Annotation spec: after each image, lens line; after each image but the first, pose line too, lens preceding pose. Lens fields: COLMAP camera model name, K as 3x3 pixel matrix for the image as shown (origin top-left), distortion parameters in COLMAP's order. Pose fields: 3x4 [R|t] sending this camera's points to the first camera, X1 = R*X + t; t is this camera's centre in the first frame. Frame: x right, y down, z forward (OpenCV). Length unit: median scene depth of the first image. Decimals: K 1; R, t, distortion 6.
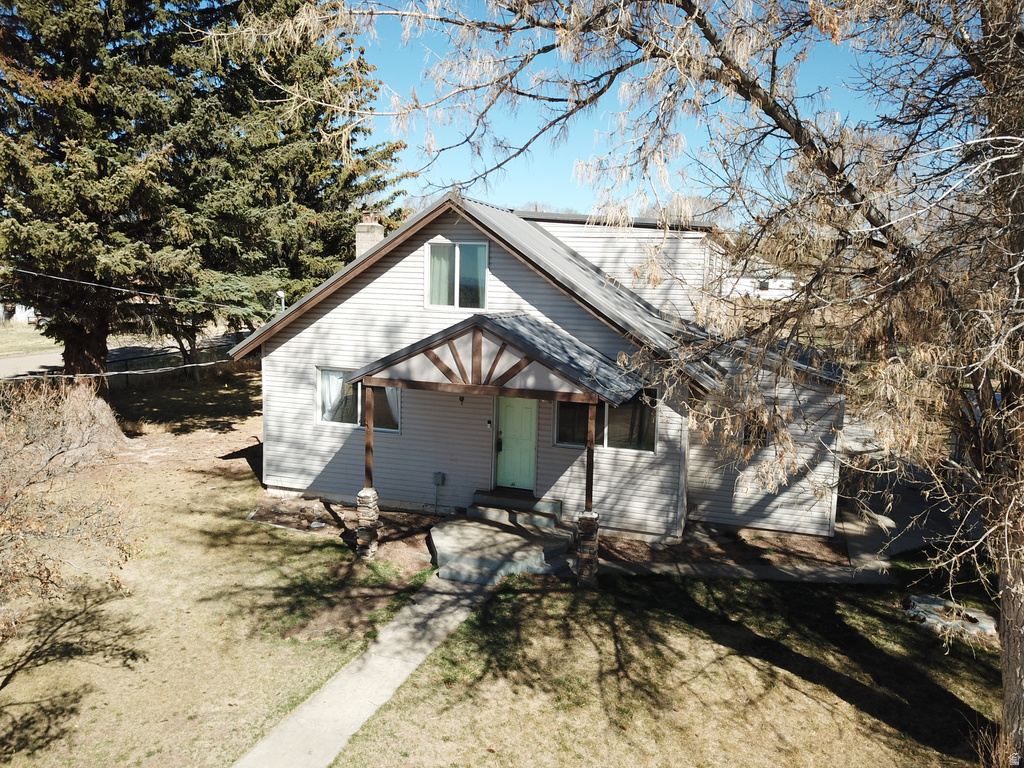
lens RADIAL K [[758.6, 0, 485.0], [0, 758.6, 385.0], [0, 0, 1]] dist [0.010419, -0.004695]
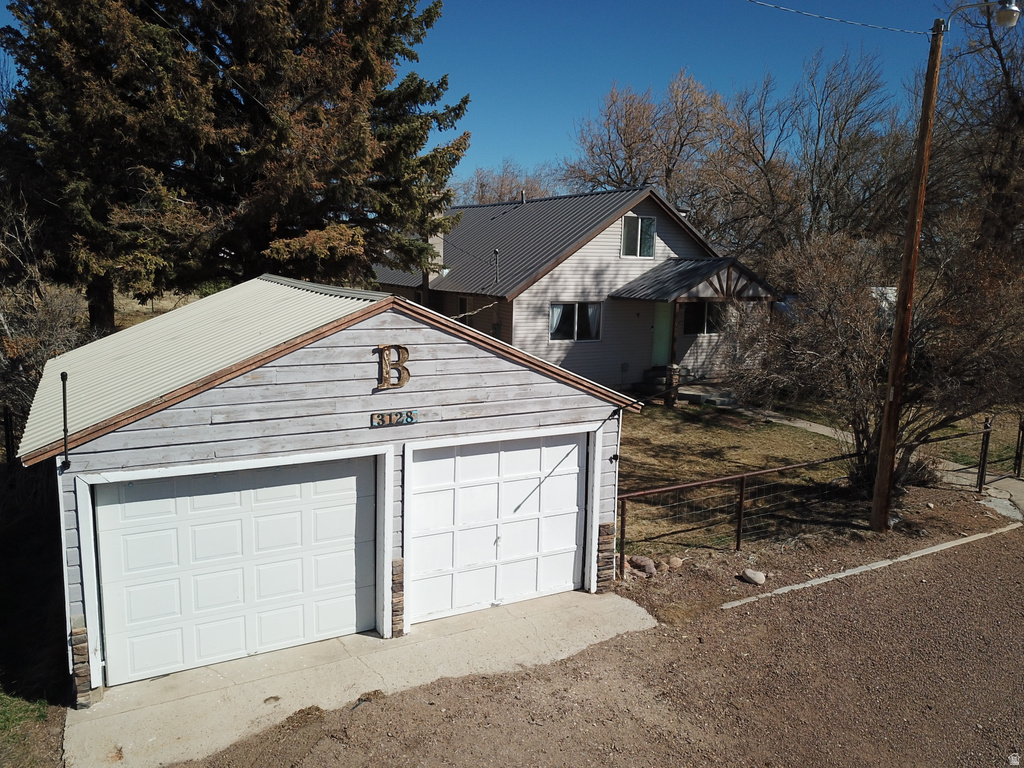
lens RADIAL K [[758.6, 0, 485.0], [0, 758.6, 385.0], [0, 0, 1]] dist [0.010419, -0.004695]
pose [[0.694078, -0.131530, 0.707782, -1.603691], [0.102271, 0.991211, 0.083910, -0.001871], [-0.712598, 0.014146, 0.701430, 0.116625]]
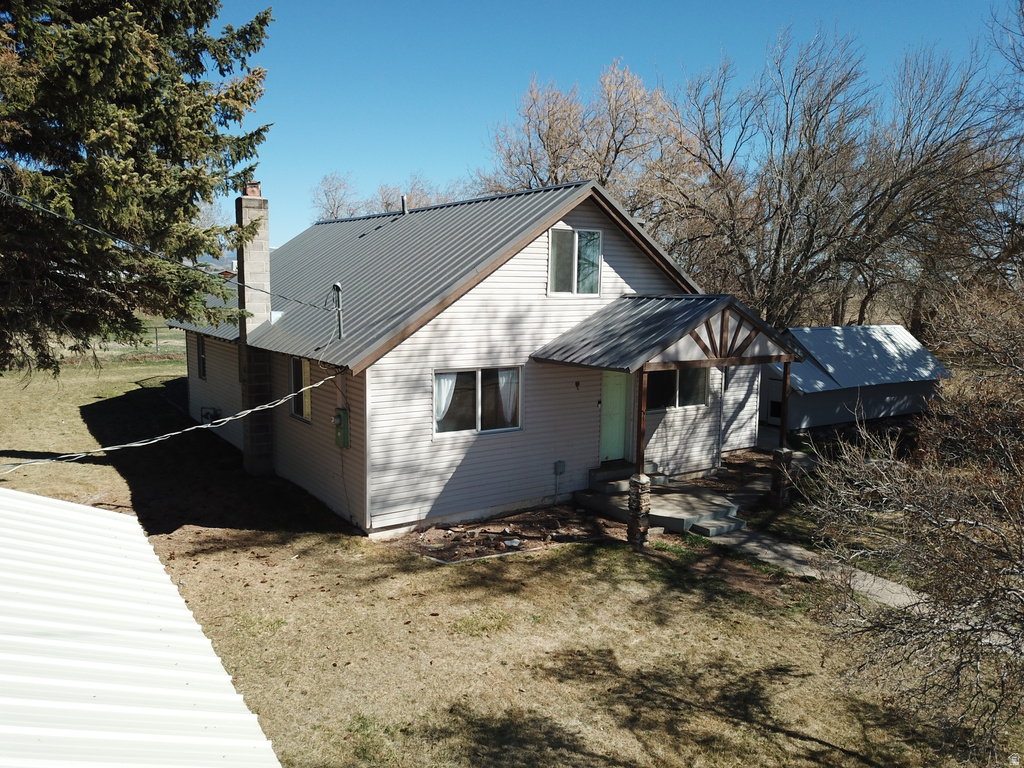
lens RADIAL K [[769.9, 0, 479.6], [0, 769.9, 382.1], [0, 0, 1]] dist [-0.005280, -0.005381]
pose [[0.627616, -0.116579, 0.769745, -1.028714], [0.116810, 0.991633, 0.054942, -0.063535], [-0.769710, 0.055431, 0.635983, 0.502477]]
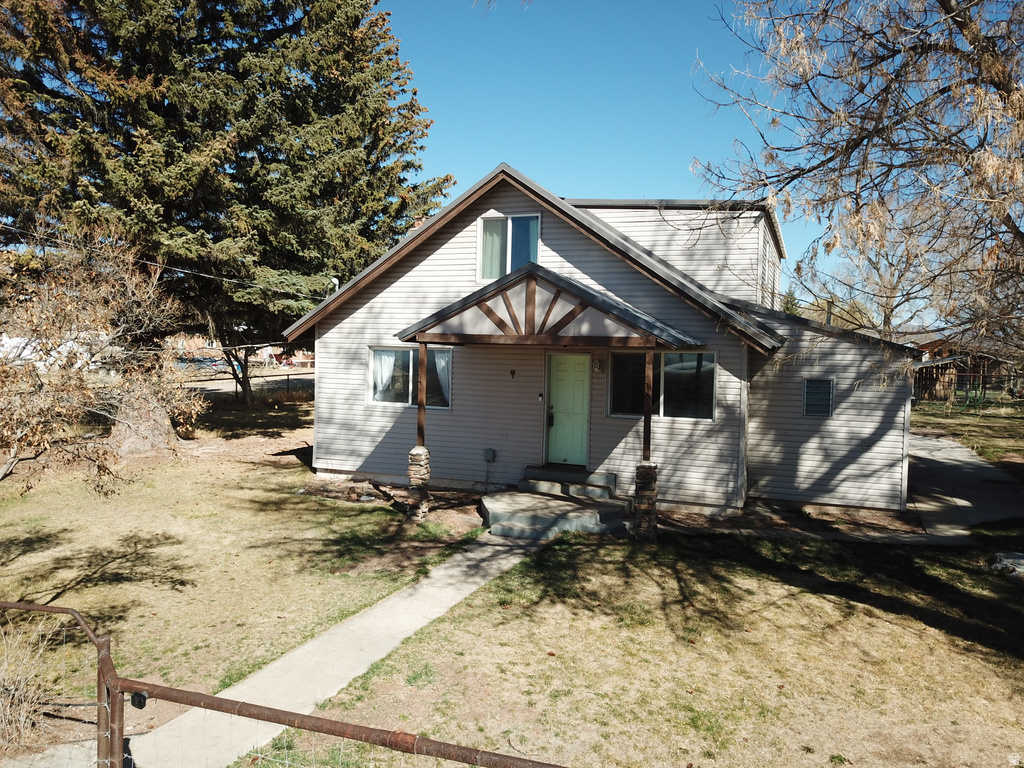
lens RADIAL K [[755.2, 0, 488.1], [0, 755.2, 384.9], [0, 0, 1]] dist [0.013150, -0.005797]
pose [[0.998622, 0.001850, -0.052438, -0.012987], [-0.006690, 0.995710, -0.092284, 0.142572], [0.052042, 0.092508, 0.994351, 0.019325]]
